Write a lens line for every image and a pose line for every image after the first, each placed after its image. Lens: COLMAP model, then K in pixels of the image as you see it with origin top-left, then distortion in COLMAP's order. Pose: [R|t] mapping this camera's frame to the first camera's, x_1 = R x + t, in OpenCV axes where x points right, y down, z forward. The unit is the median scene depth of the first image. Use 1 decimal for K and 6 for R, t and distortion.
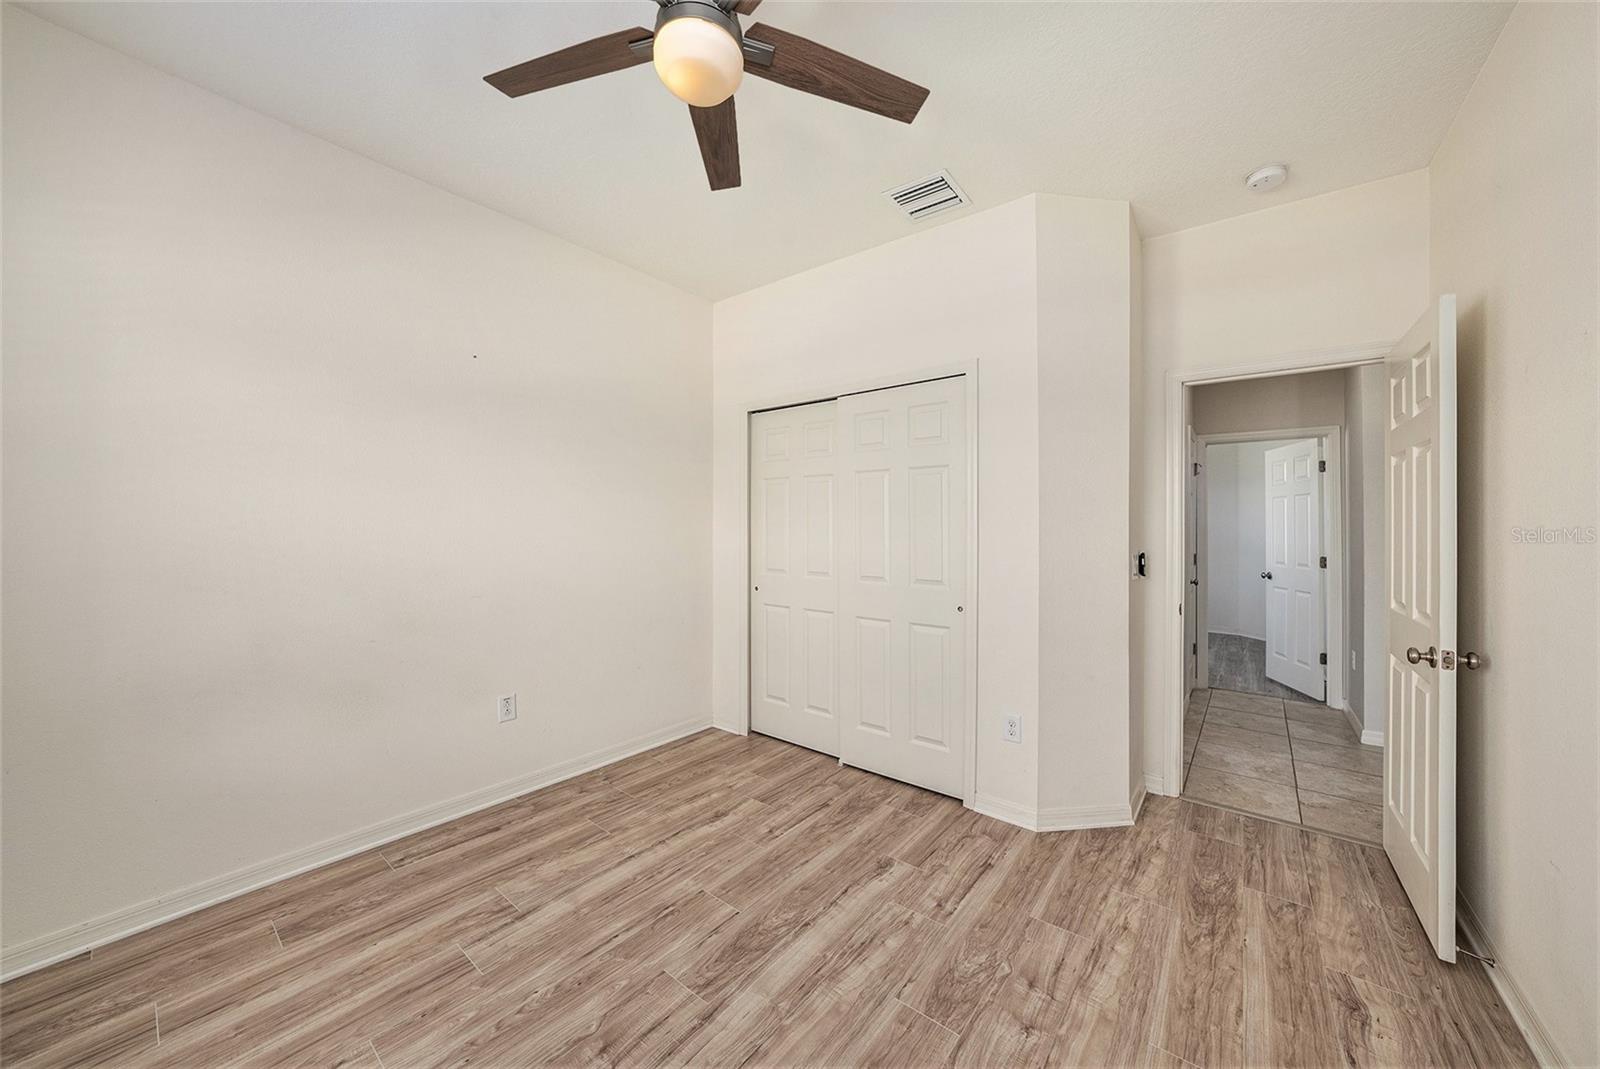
lens RADIAL K [[558.8, 0, 828.2], [0, 558.8, 521.2], [0, 0, 1]] dist [-0.026193, 0.003262]
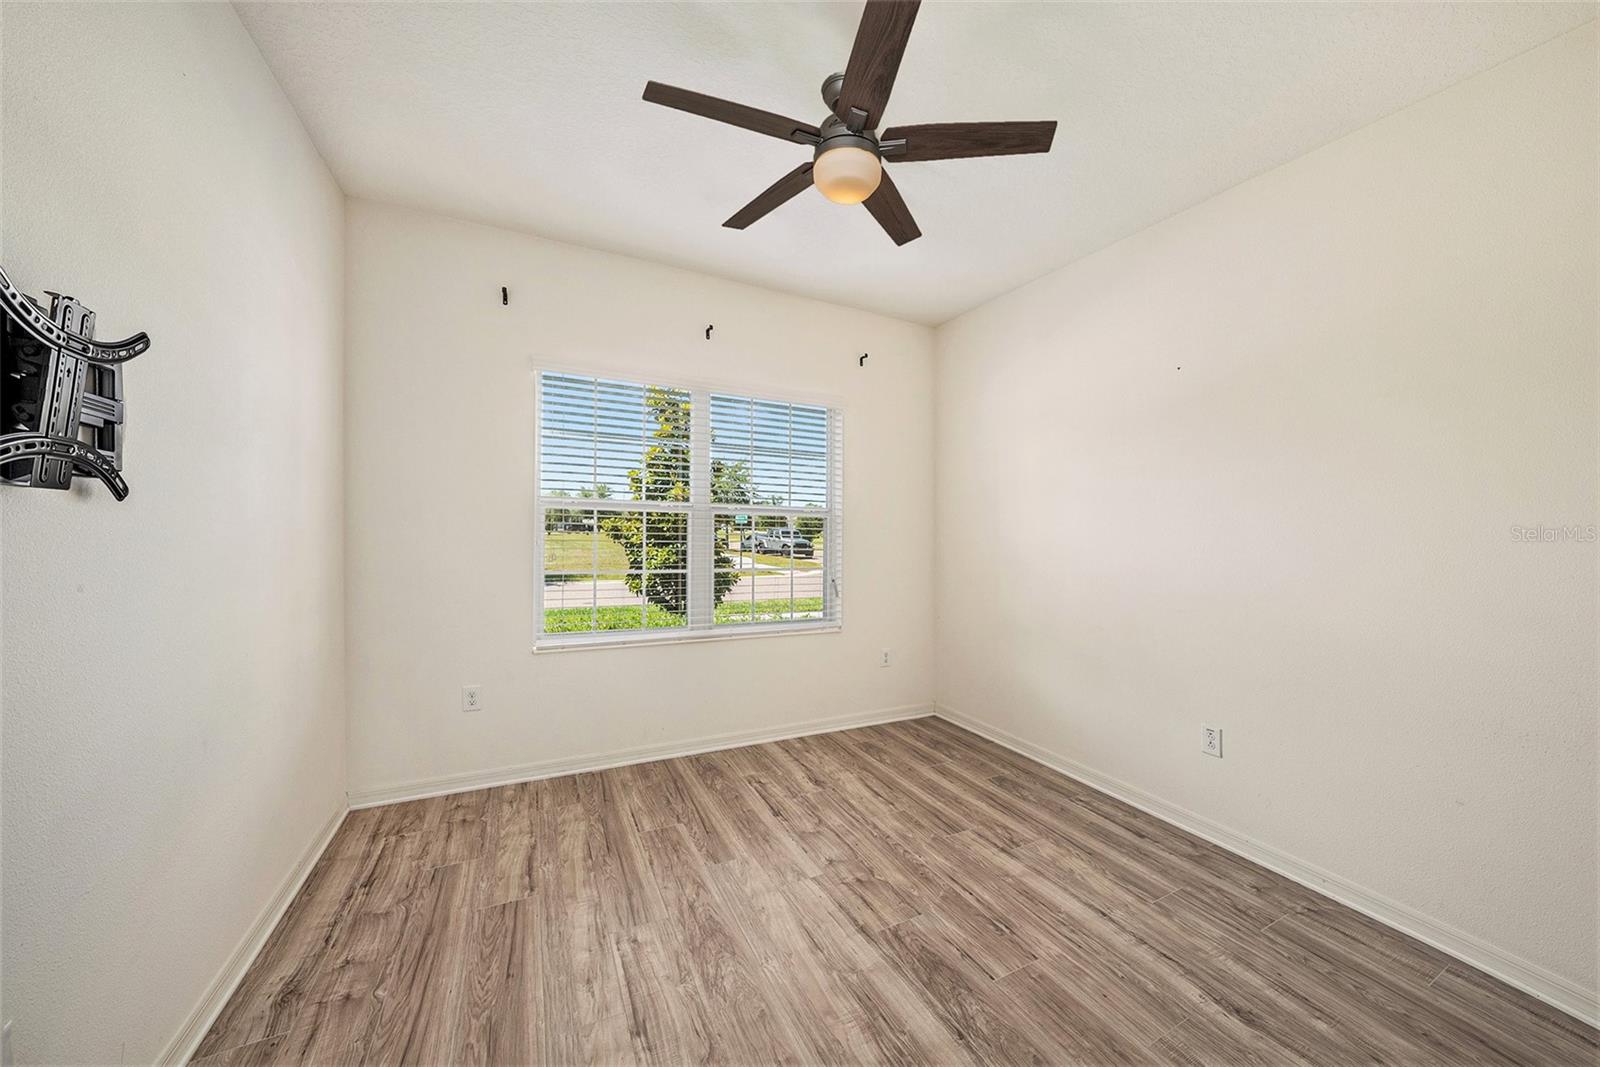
lens RADIAL K [[558.8, 0, 799.9], [0, 558.8, 526.8], [0, 0, 1]] dist [-0.026193, 0.003262]
pose [[-0.424556, -0.013649, -0.905299, 0.710589], [-0.028852, 0.999582, -0.001539, 0.007656], [0.904942, 0.025467, -0.424772, 1.007782]]
